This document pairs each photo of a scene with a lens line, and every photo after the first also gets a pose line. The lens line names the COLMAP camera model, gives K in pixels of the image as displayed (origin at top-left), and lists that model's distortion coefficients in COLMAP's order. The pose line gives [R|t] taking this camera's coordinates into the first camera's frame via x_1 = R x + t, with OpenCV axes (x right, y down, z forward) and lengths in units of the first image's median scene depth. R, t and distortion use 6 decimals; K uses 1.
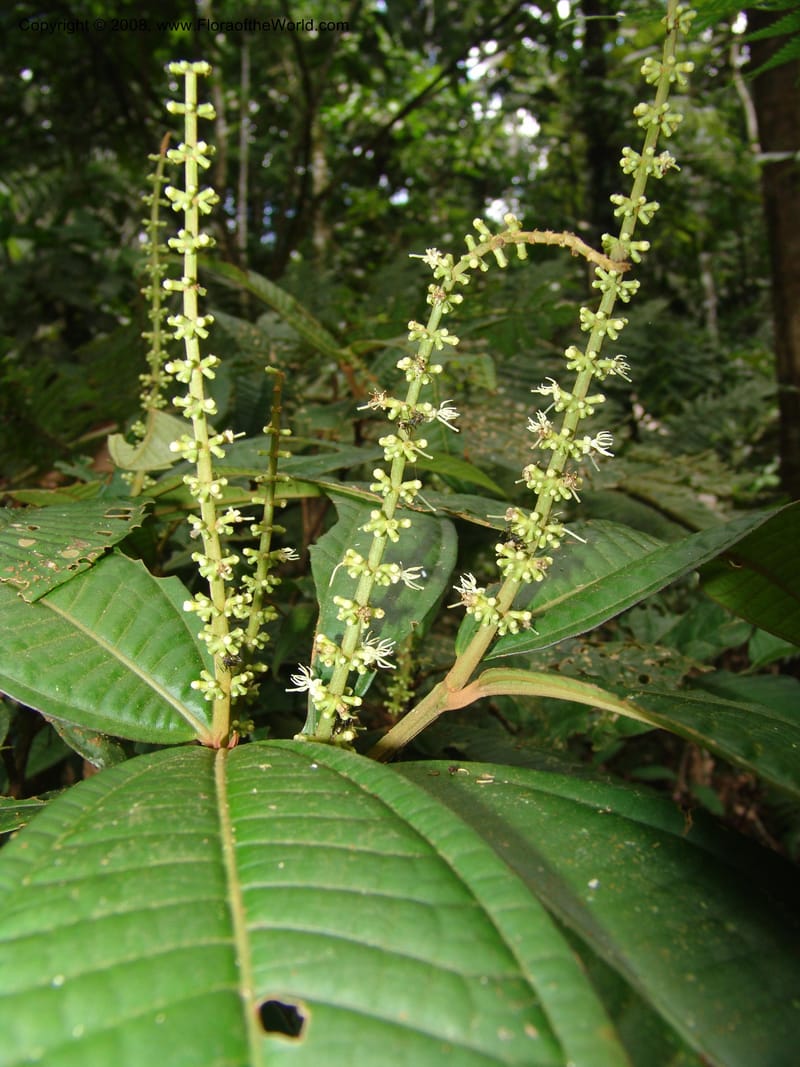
lens RADIAL K [[965.5, 0, 428.5], [0, 965.5, 531.5], [0, 0, 1]] dist [-0.132637, -0.000432]
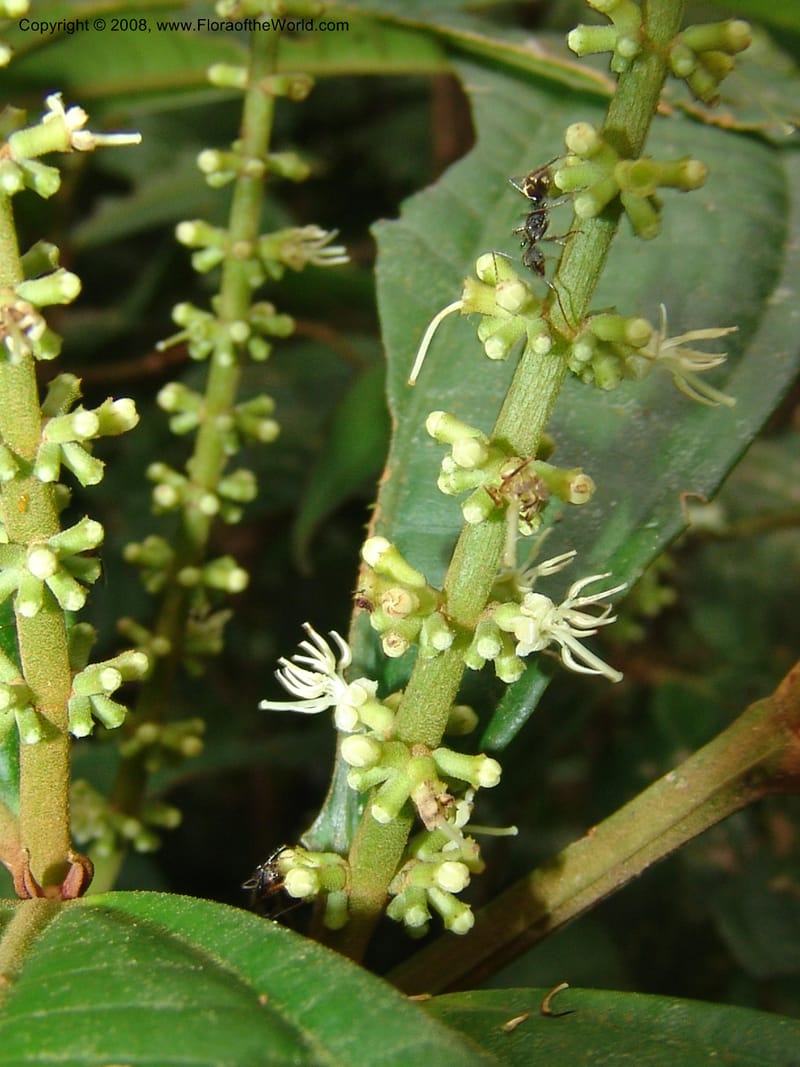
lens RADIAL K [[1915.7, 0, 400.0], [0, 1915.7, 533.5], [0, 0, 1]] dist [-0.128831, -0.022432]
pose [[0.986672, 0.065832, -0.148808, -0.016925], [-0.035260, 0.979277, 0.199434, -0.013130], [0.158854, -0.191529, 0.968546, 0.426673]]
